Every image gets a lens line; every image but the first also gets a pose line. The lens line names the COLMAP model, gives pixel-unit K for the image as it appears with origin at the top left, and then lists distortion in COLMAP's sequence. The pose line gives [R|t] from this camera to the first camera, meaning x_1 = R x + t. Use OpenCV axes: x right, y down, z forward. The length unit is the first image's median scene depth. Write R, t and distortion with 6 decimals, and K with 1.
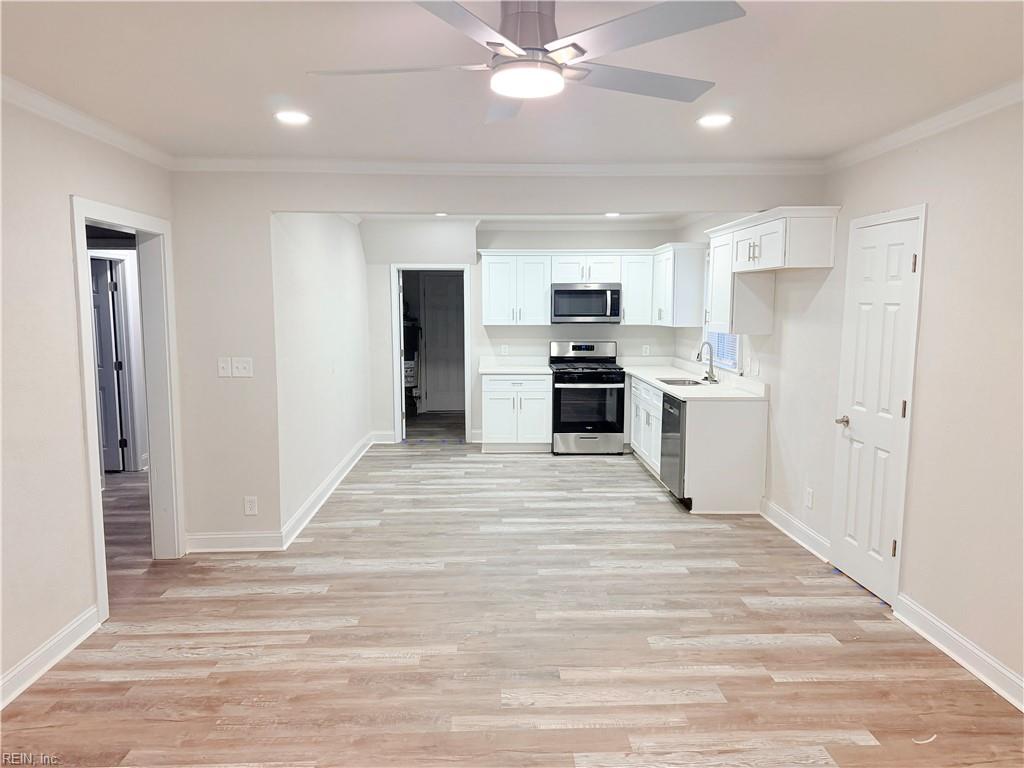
lens RADIAL K [[714.1, 0, 512.0], [0, 714.1, 384.0], [0, 0, 1]] dist [0.070660, -0.105274]
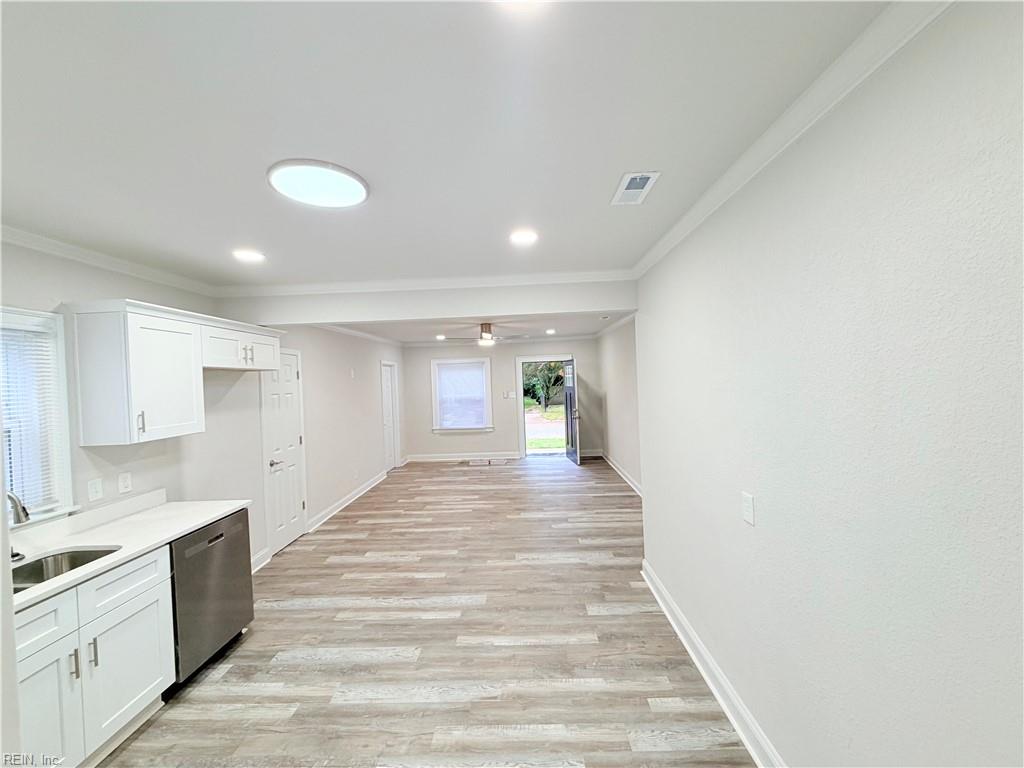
lens RADIAL K [[404.1, 0, 512.0], [0, 404.1, 384.0], [0, 0, 1]] dist [0.000696, 0.000146]
pose [[-0.997257, 0.035663, 0.064851, -0.123922], [0.043464, 0.991434, 0.123166, -0.171828], [-0.059903, 0.125647, -0.990265, 1.438965]]
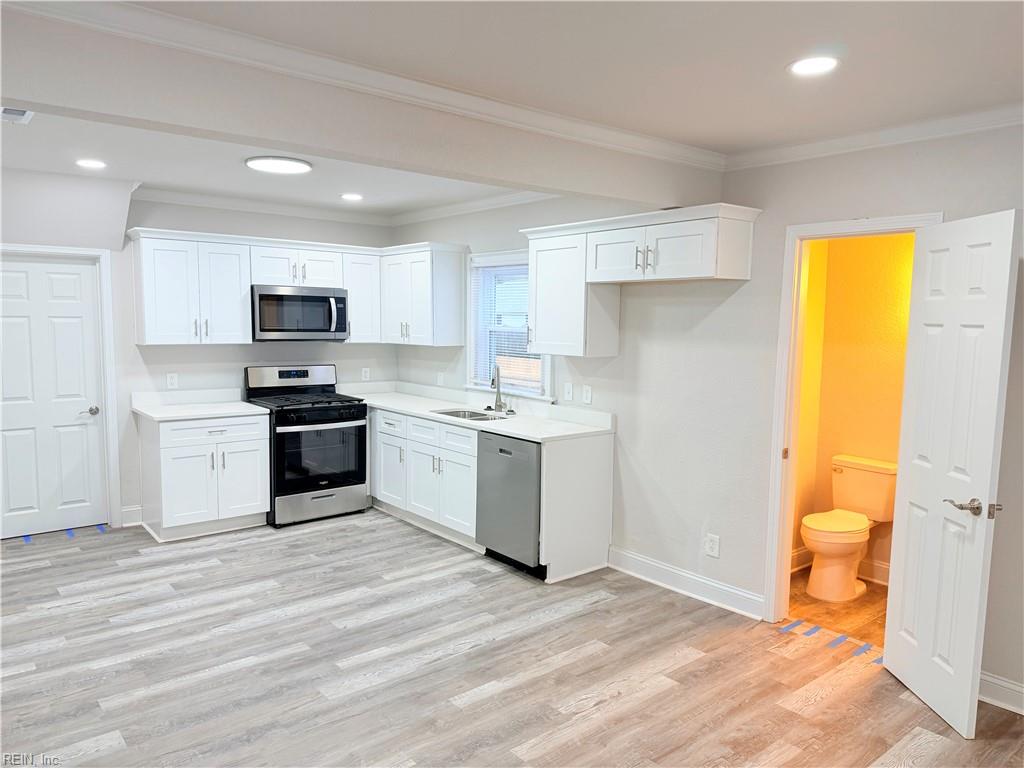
lens RADIAL K [[714.1, 0, 512.0], [0, 714.1, 384.0], [0, 0, 1]] dist [0.070660, -0.105274]
pose [[0.785321, -0.043777, 0.617539, -0.260453], [0.052636, 0.998606, 0.003853, -0.044875], [-0.616847, 0.029479, 0.786531, 0.396894]]
